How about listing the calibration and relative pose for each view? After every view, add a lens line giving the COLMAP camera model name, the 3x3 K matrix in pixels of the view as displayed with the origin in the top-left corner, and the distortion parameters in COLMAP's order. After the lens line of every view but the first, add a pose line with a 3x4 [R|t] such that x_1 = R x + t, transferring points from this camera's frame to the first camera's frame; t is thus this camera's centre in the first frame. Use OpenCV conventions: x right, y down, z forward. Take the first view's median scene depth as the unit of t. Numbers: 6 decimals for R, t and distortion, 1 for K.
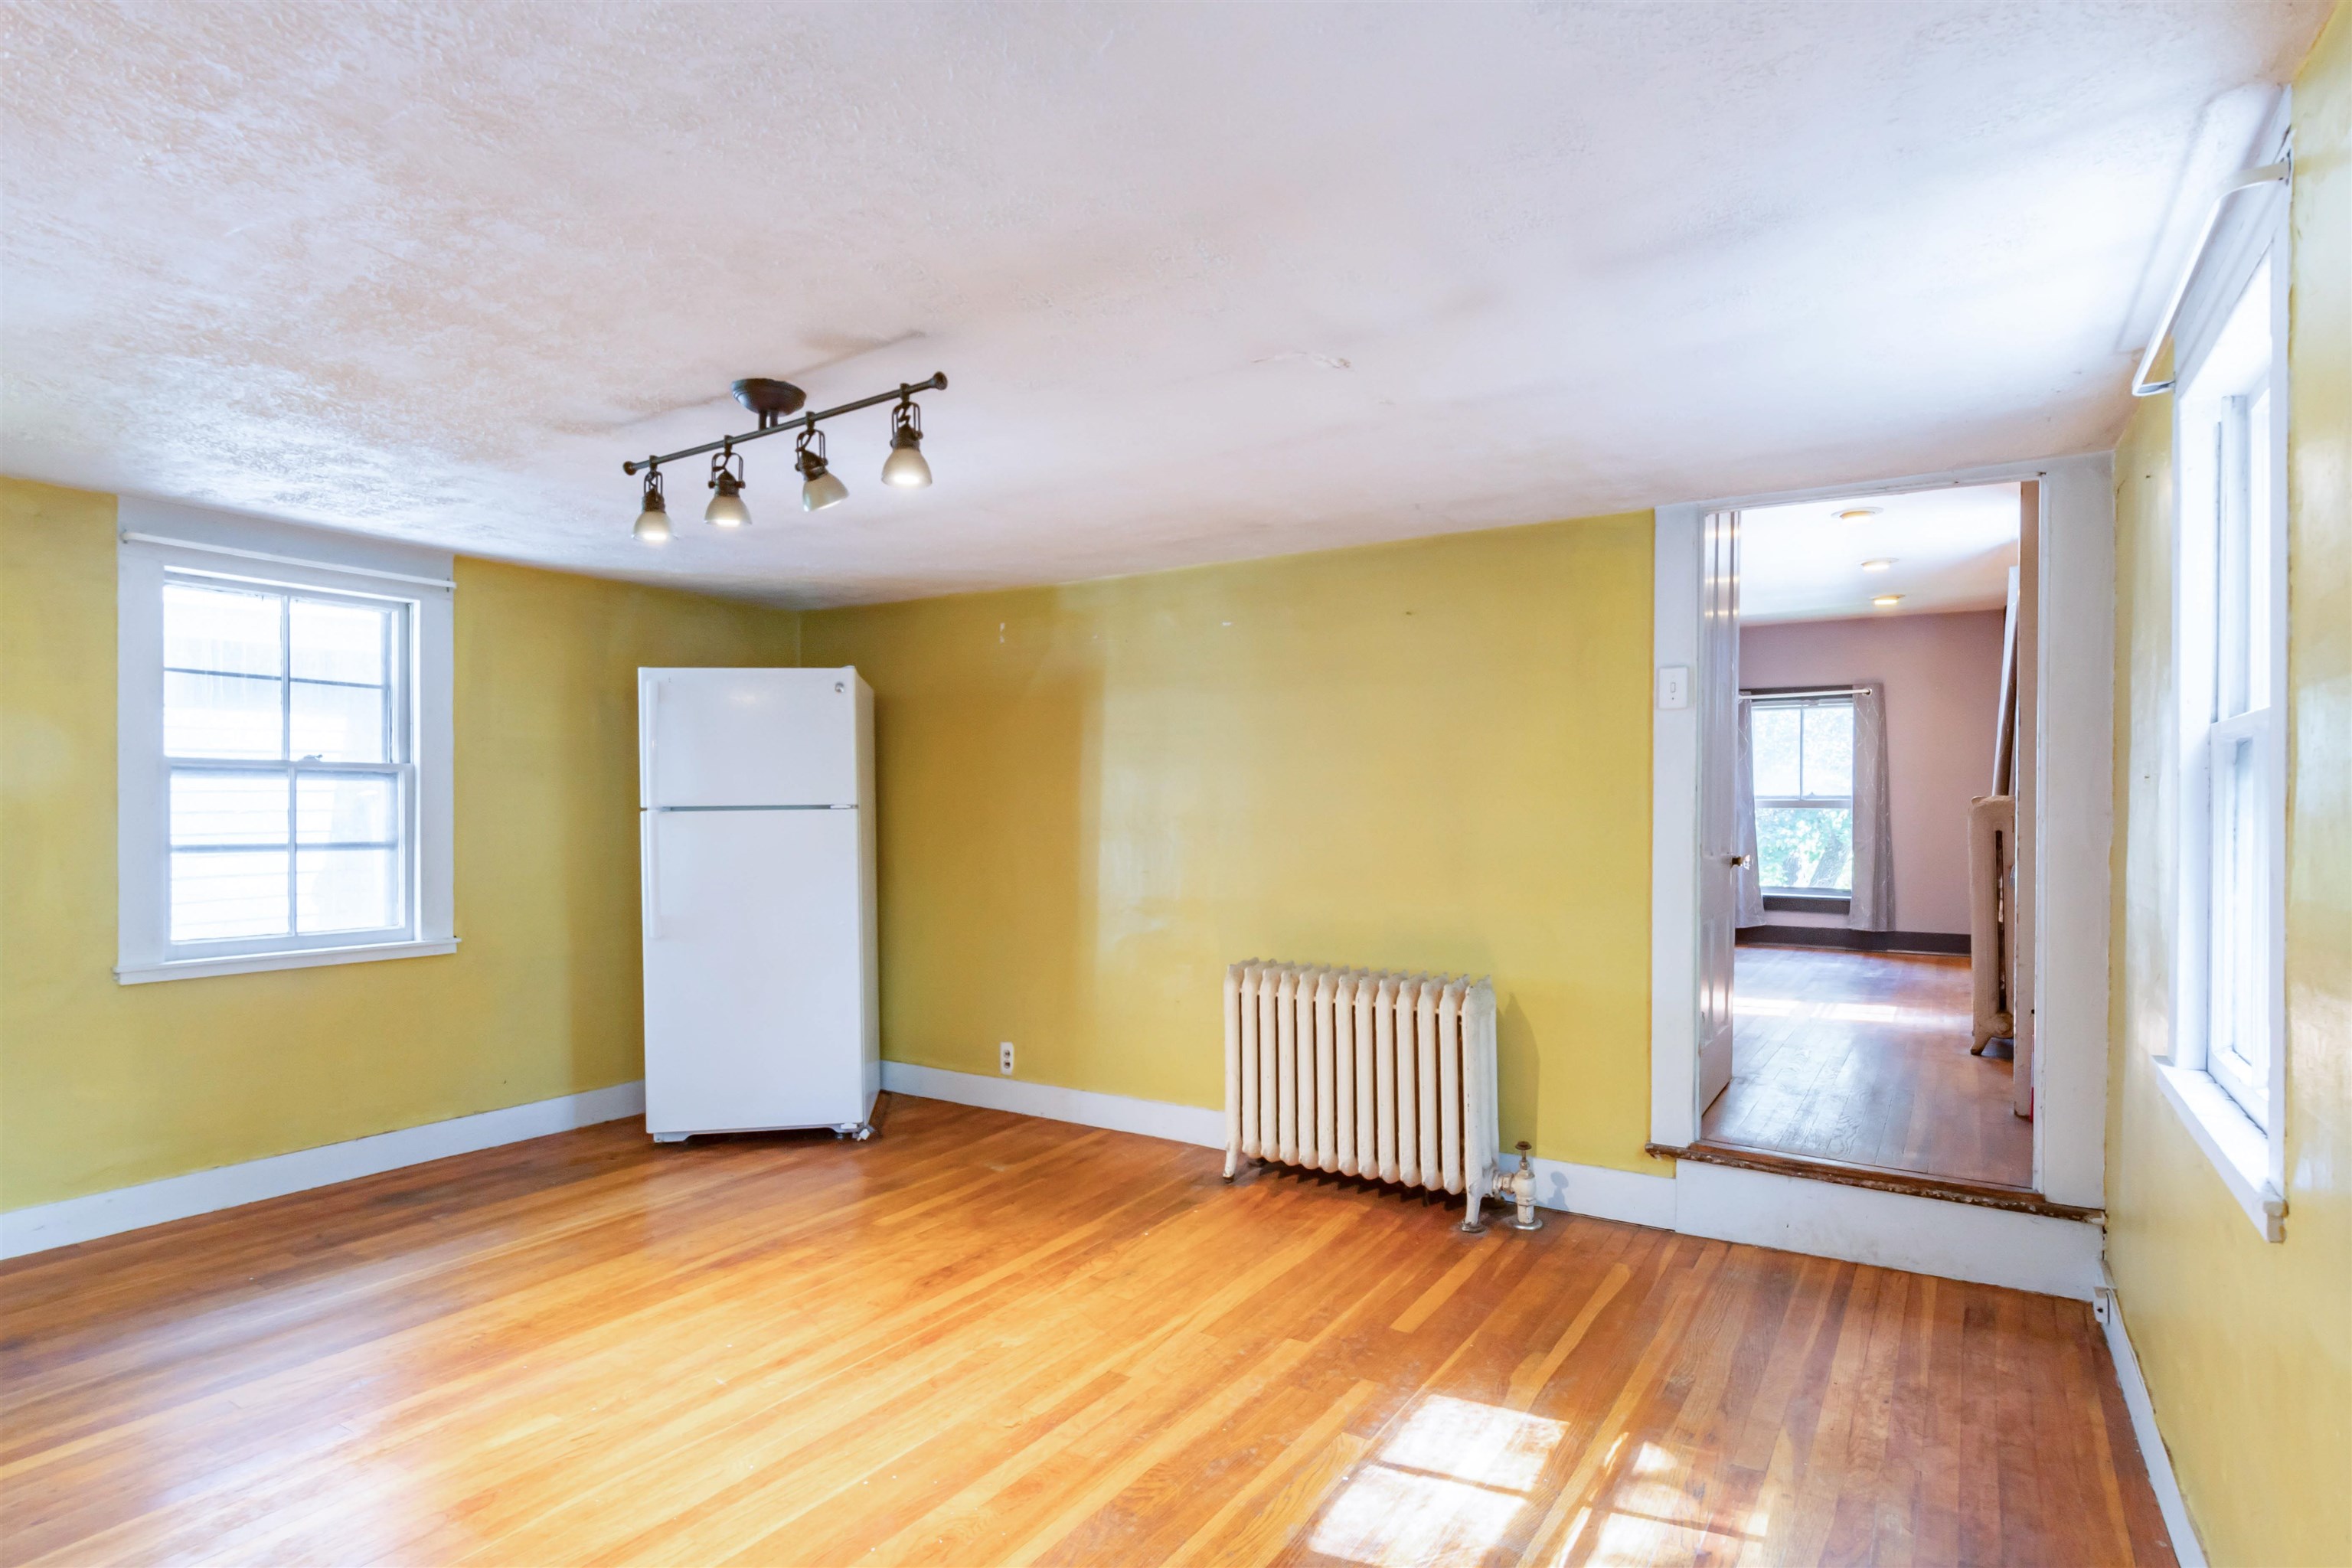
lens RADIAL K [[1259.2, 0, 1177.6], [0, 1259.2, 809.9], [0, 0, 1]] dist [0.004734, 0.000353]
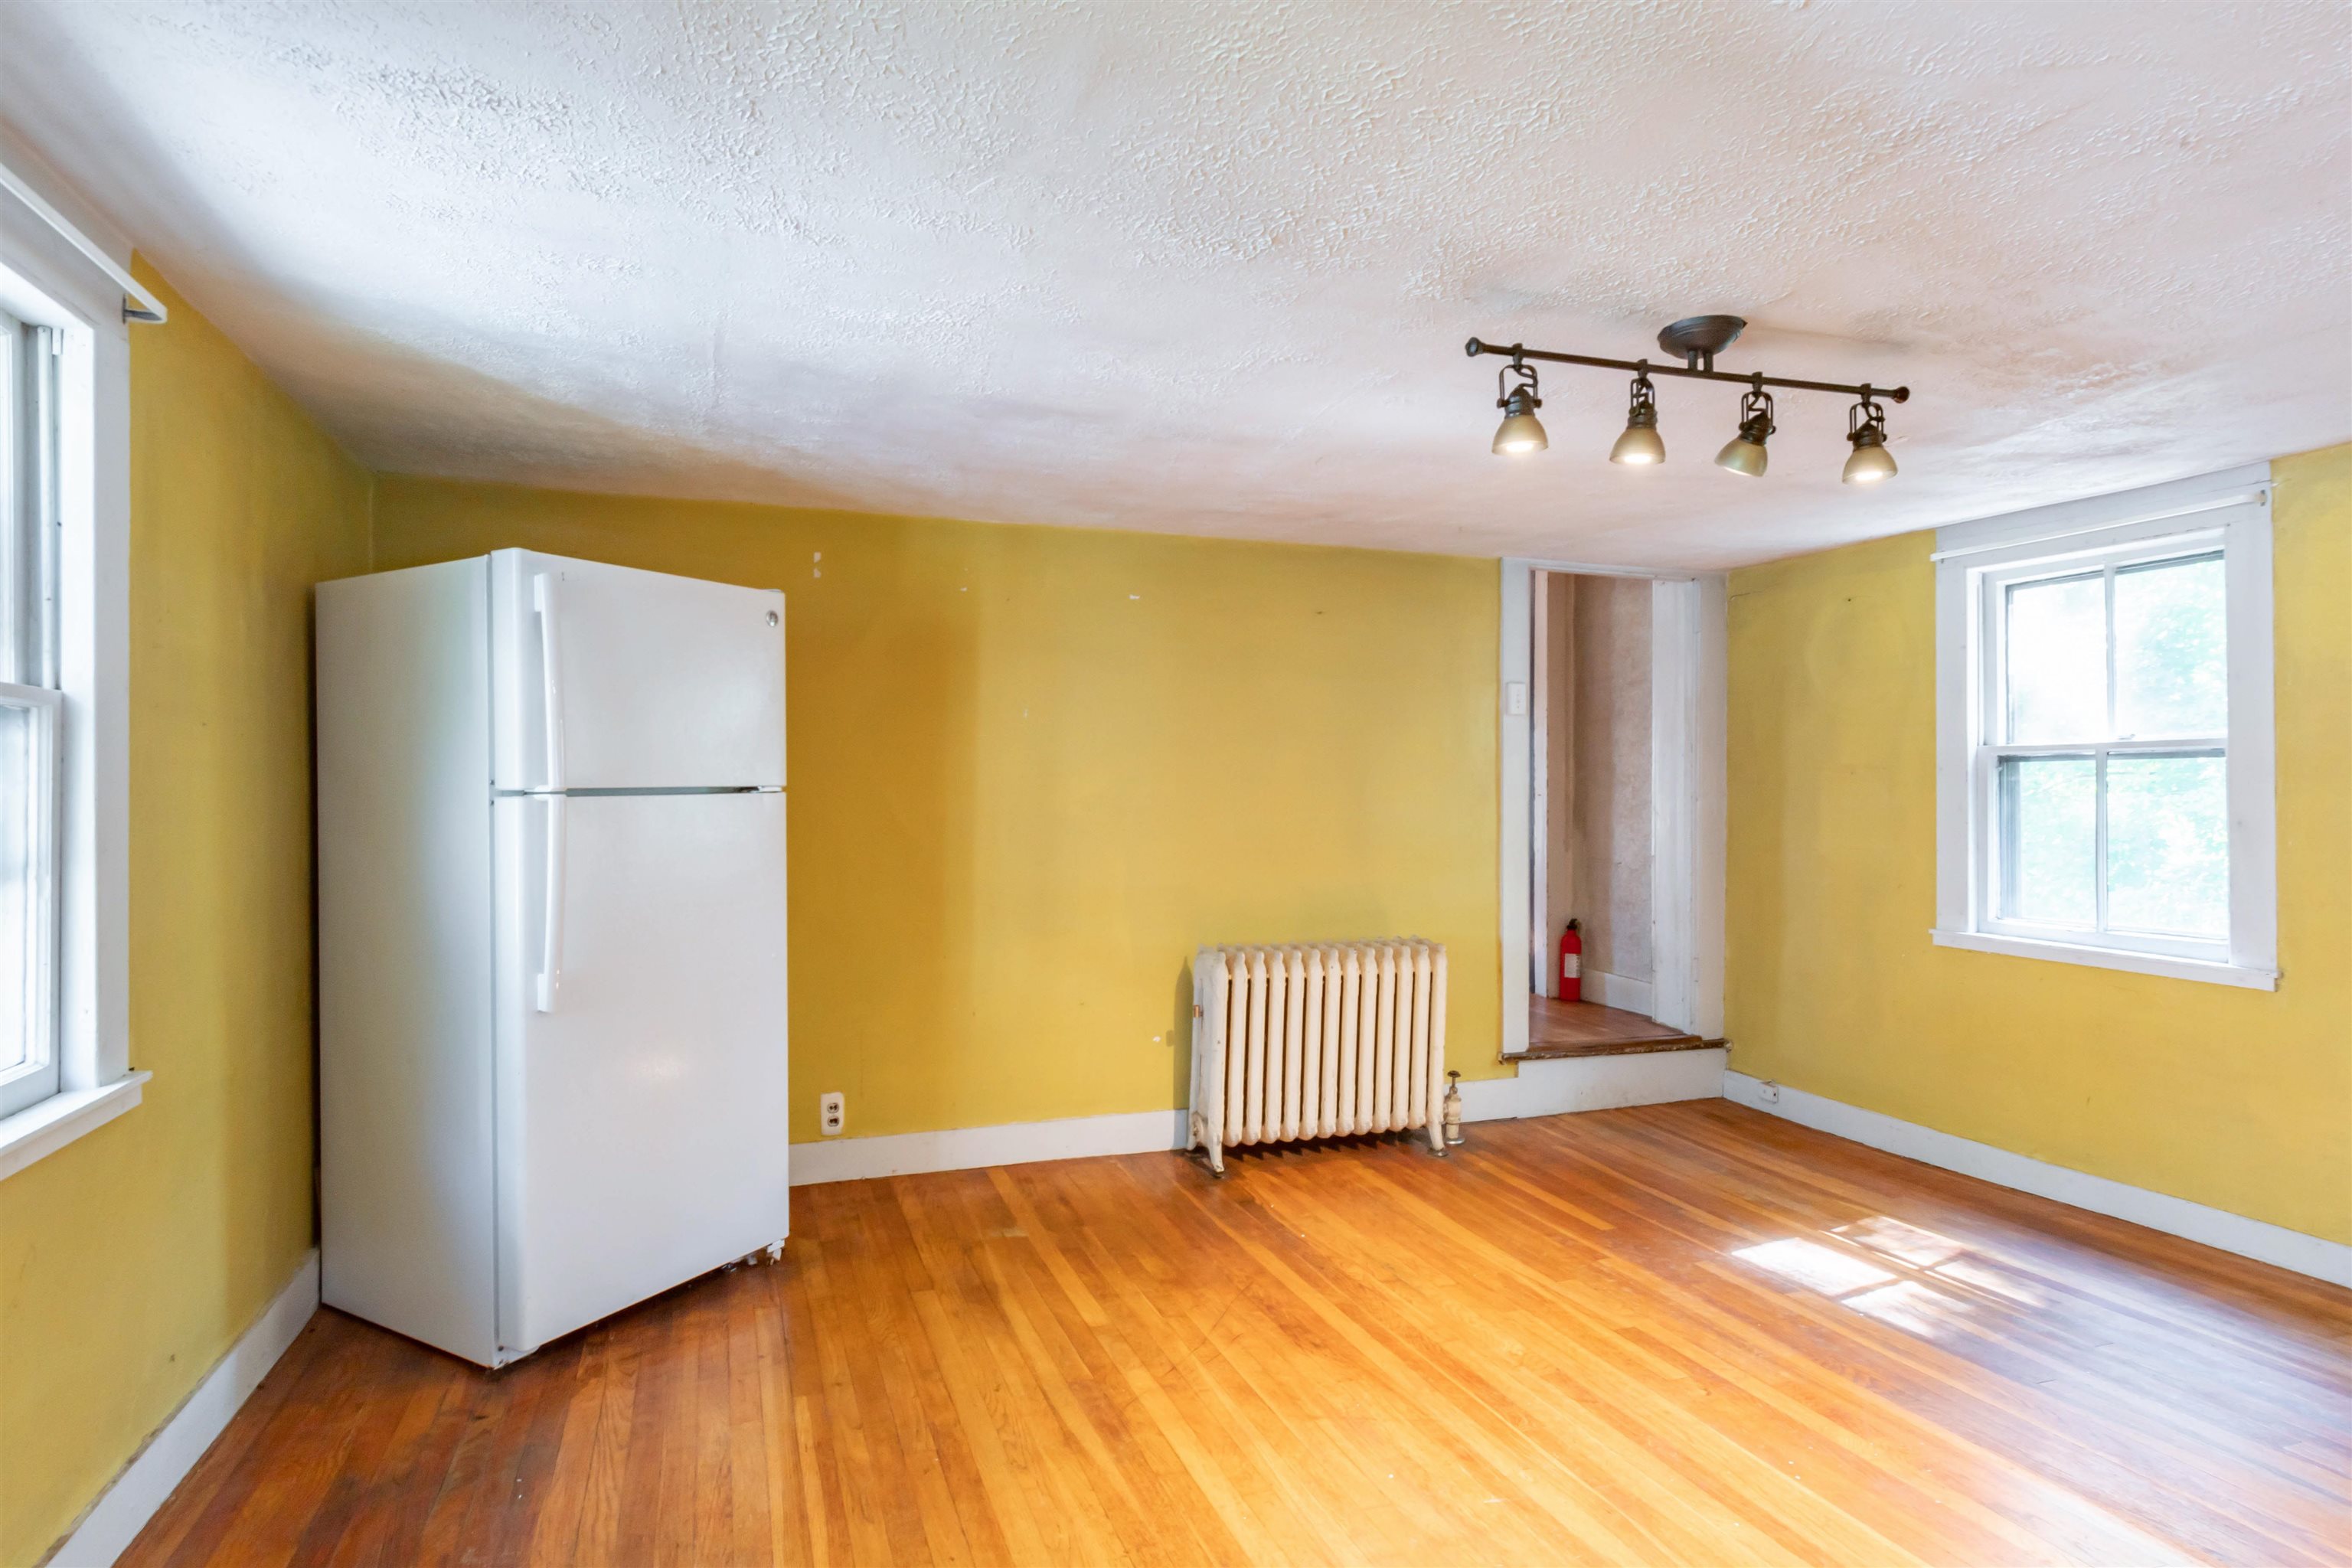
lens RADIAL K [[1231.7, 0, 1176.0], [0, 1231.7, 784.0], [0, 0, 1]] dist [0.000220, -0.000272]
pose [[0.614894, 0.004919, 0.788594, -0.865032], [0.000132, 0.999980, -0.006341, -0.001289], [-0.788609, 0.004003, 0.614881, 0.522995]]
